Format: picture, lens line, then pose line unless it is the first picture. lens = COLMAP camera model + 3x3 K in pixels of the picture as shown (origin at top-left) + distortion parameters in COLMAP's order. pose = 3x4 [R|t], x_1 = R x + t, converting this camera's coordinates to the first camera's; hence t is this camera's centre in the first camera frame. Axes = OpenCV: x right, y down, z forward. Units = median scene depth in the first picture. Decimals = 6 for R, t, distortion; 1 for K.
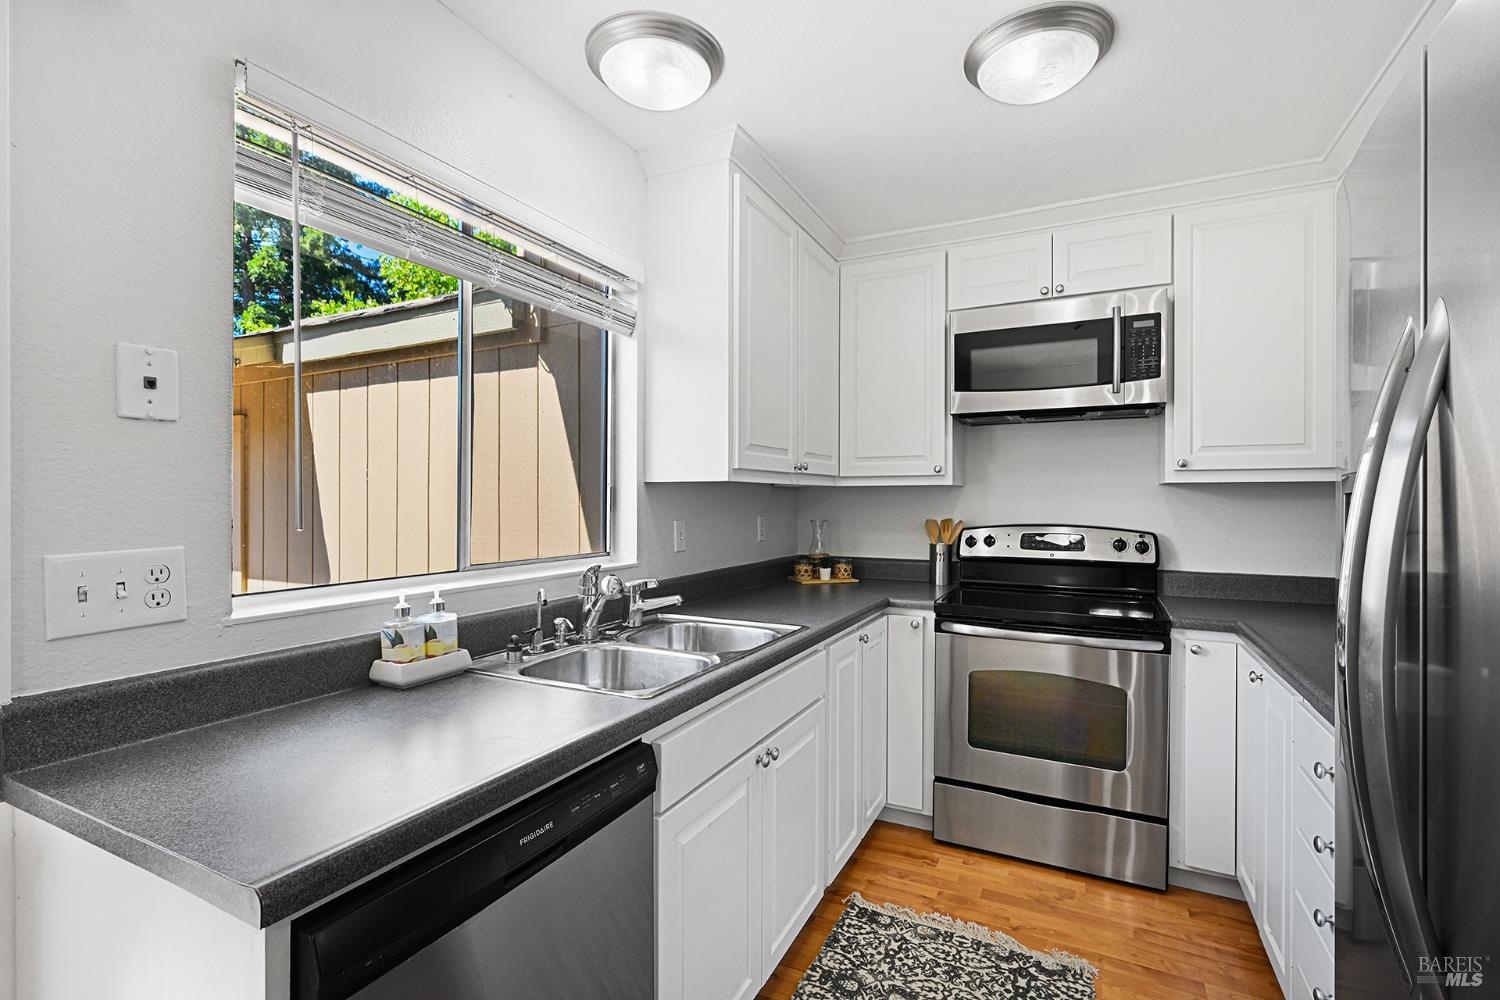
lens RADIAL K [[690.1, 0, 756.4], [0, 690.1, 503.0], [0, 0, 1]] dist [0.001187, -0.001744]
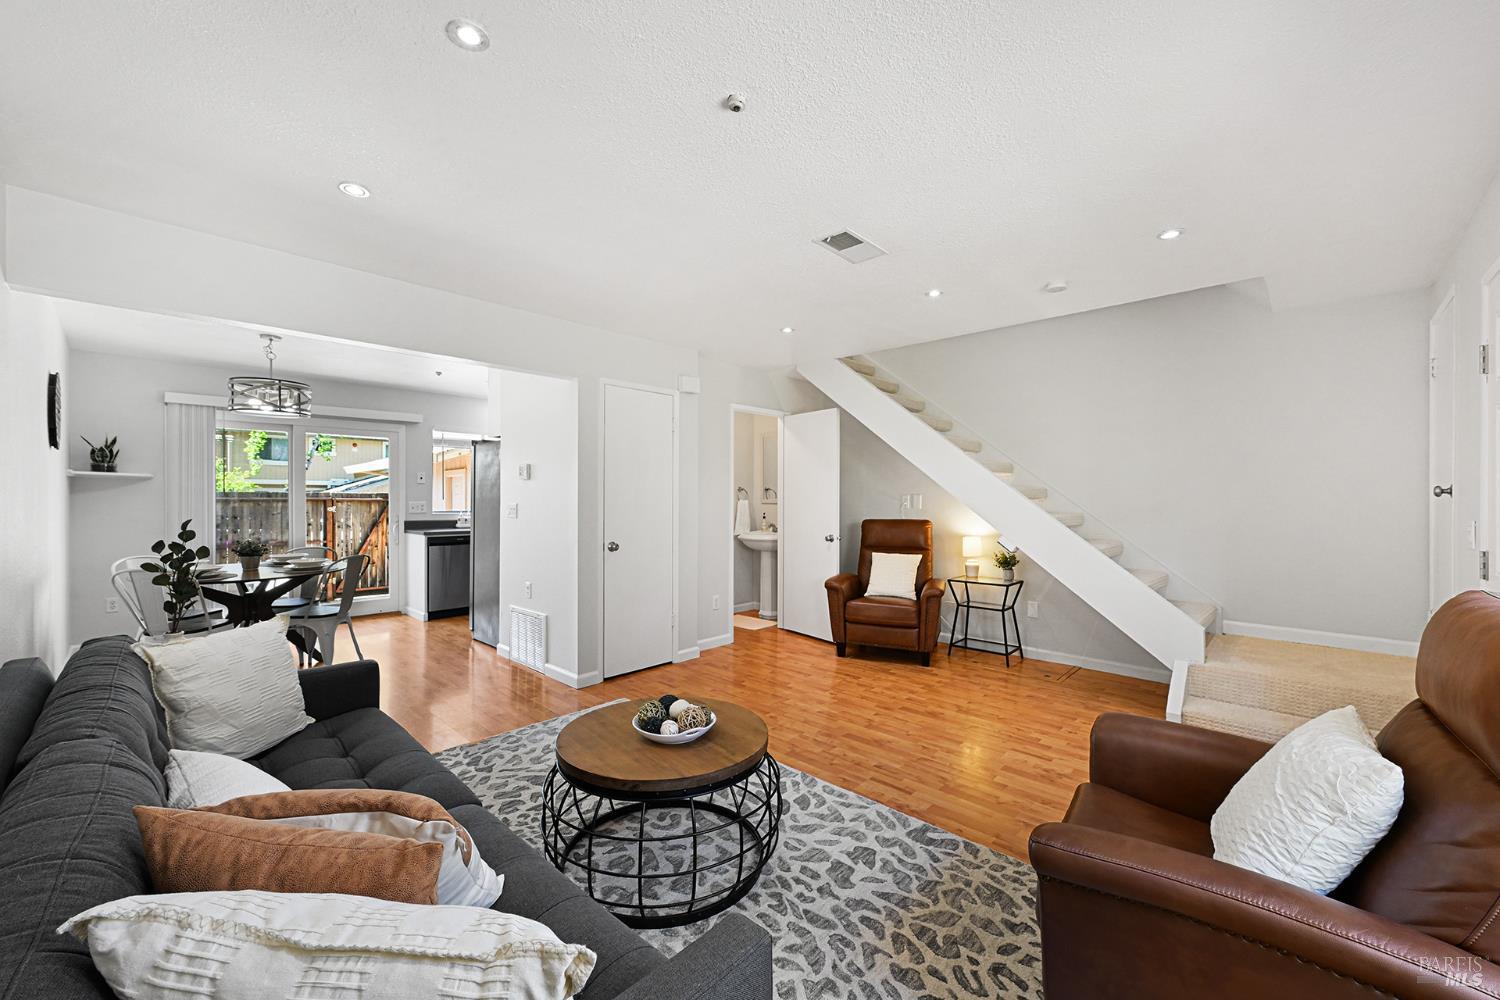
lens RADIAL K [[597.4, 0, 750.4], [0, 597.4, 505.9], [0, 0, 1]] dist [0.002021, -0.000839]
pose [[0.955097, -0.000811, -0.296292, 1.695870], [0.003299, 0.999963, 0.007898, 0.030366], [0.296275, -0.008521, 0.955065, -1.569501]]
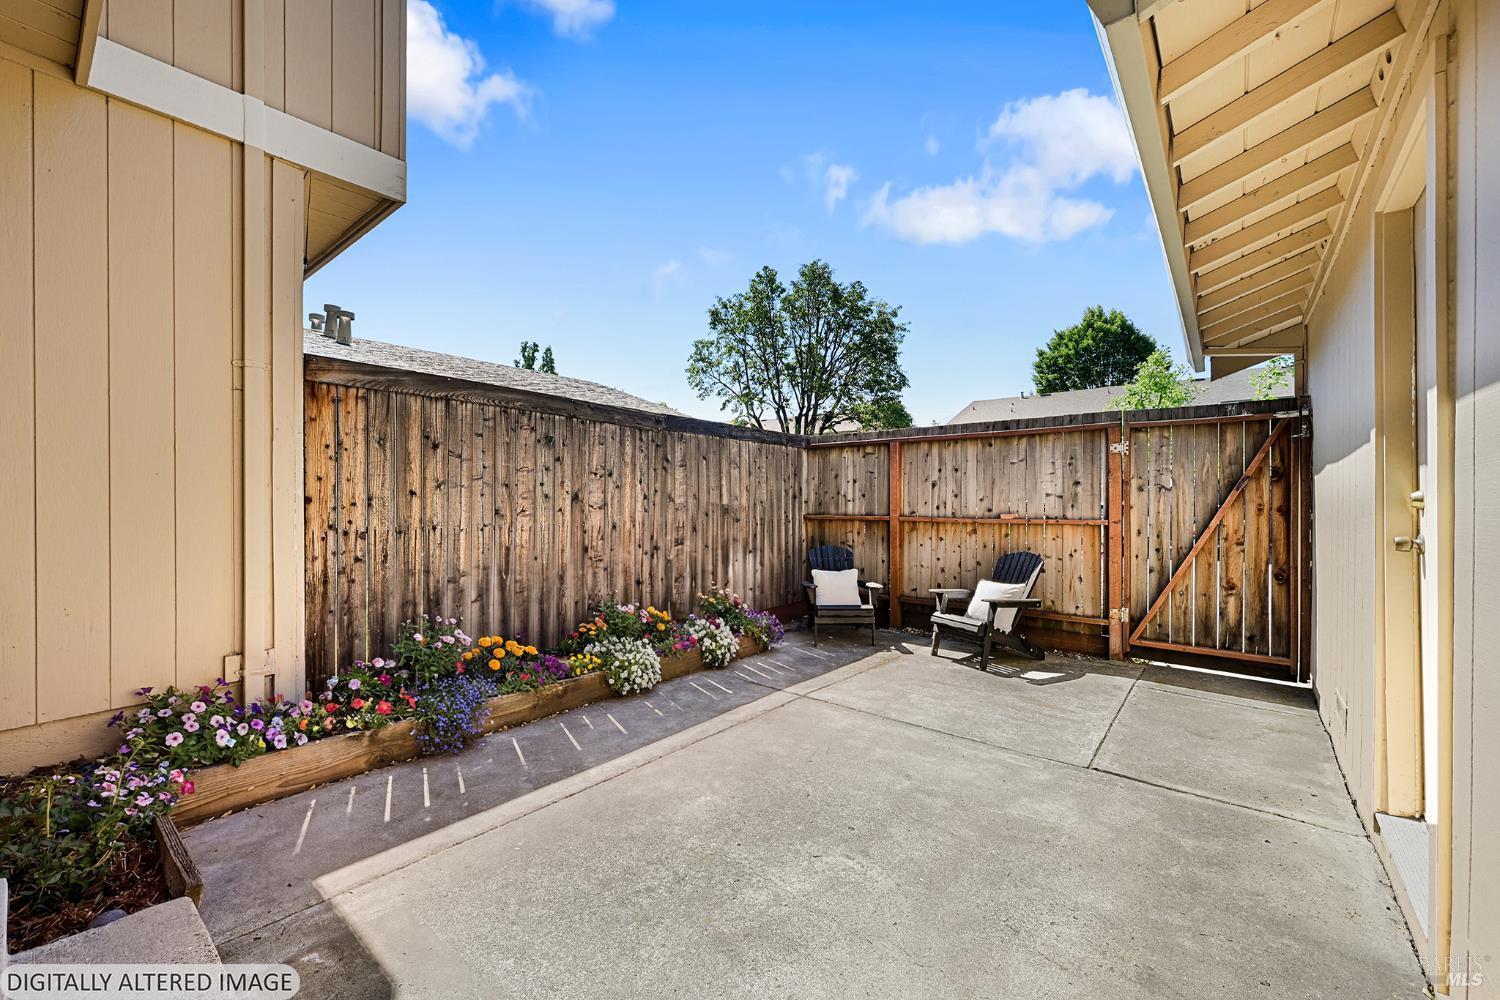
lens RADIAL K [[597.4, 0, 766.0], [0, 597.4, 506.4], [0, 0, 1]] dist [0.002021, -0.000839]
pose [[-0.211122, 0.001780, -0.977458, -0.355271], [-0.004583, 0.999986, 0.002811, 0.243569], [0.977449, 0.005074, -0.211111, 0.858659]]
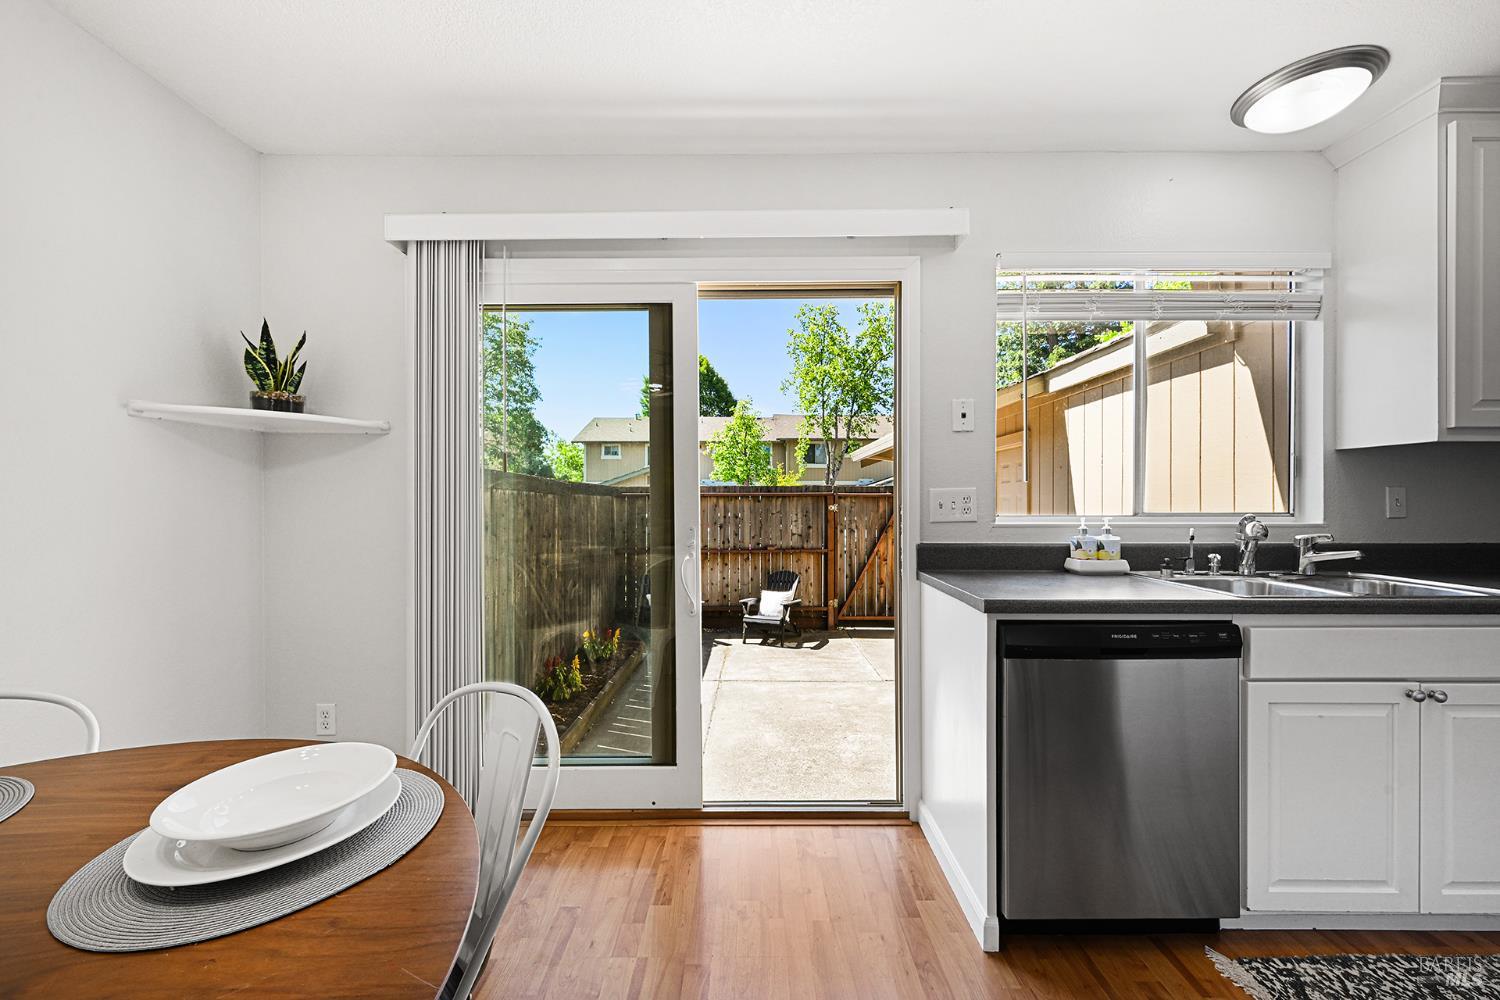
lens RADIAL K [[597.4, 0, 755.2], [0, 597.4, 501.8], [0, 0, 1]] dist [0.002021, -0.000839]
pose [[0.454713, 0.000480, -0.890638, 0.235195], [-0.001186, 0.999999, -0.000066, 0.047060], [0.890637, 0.001087, 0.454713, -0.211803]]
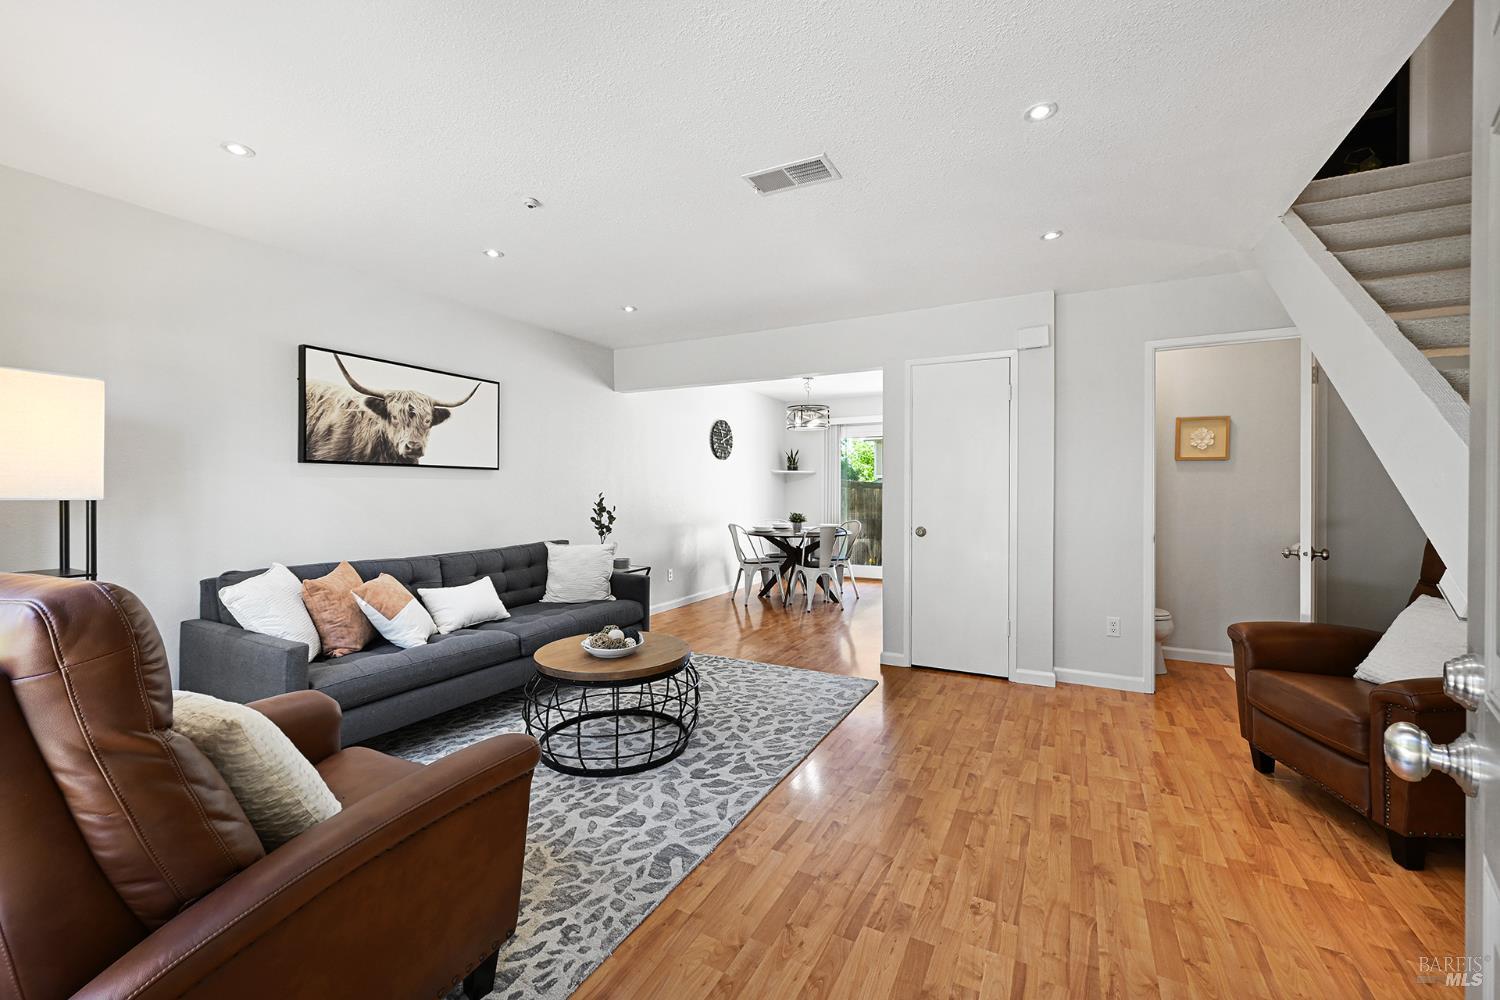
lens RADIAL K [[597.4, 0, 736.9], [0, 597.4, 497.5], [0, 0, 1]] dist [0.002021, -0.000839]
pose [[-0.035508, 0.008921, -0.999330, 2.419961], [-0.003710, 0.999952, 0.009058, 0.049711], [0.999363, 0.004029, -0.035473, -0.590564]]
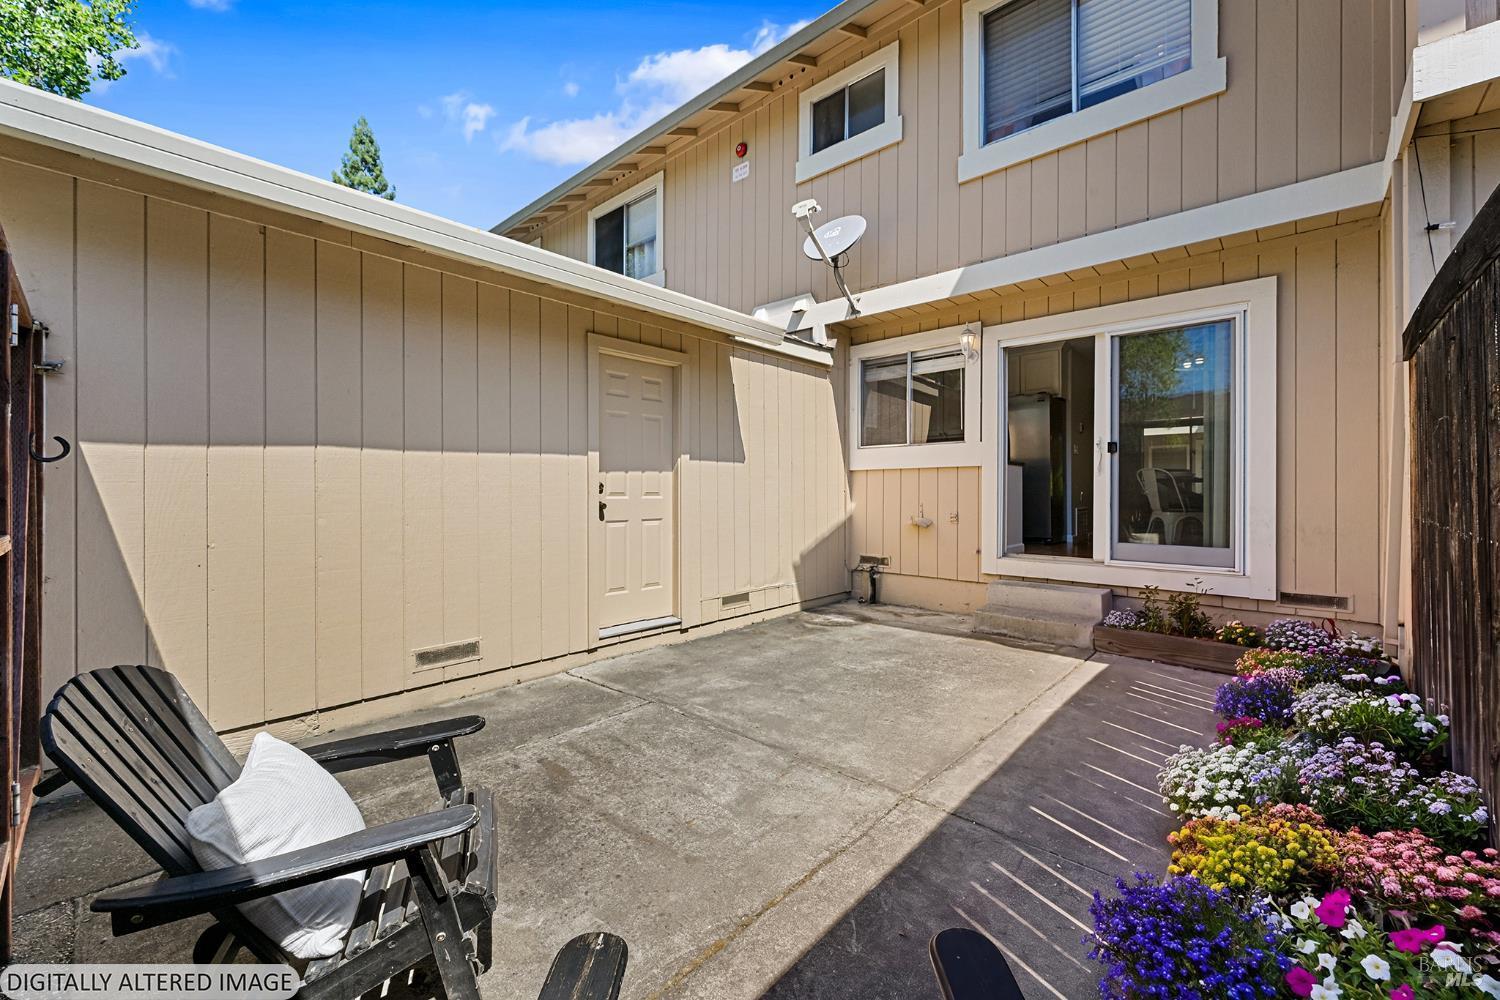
lens RADIAL K [[597.4, 0, 780.2], [0, 597.4, 490.0], [0, 0, 1]] dist [0.002021, -0.000839]
pose [[0.244199, -0.004609, 0.969714, -2.627282], [0.001971, 0.999989, 0.004256, 0.241892], [-0.969723, 0.000872, 0.244205, 0.616423]]
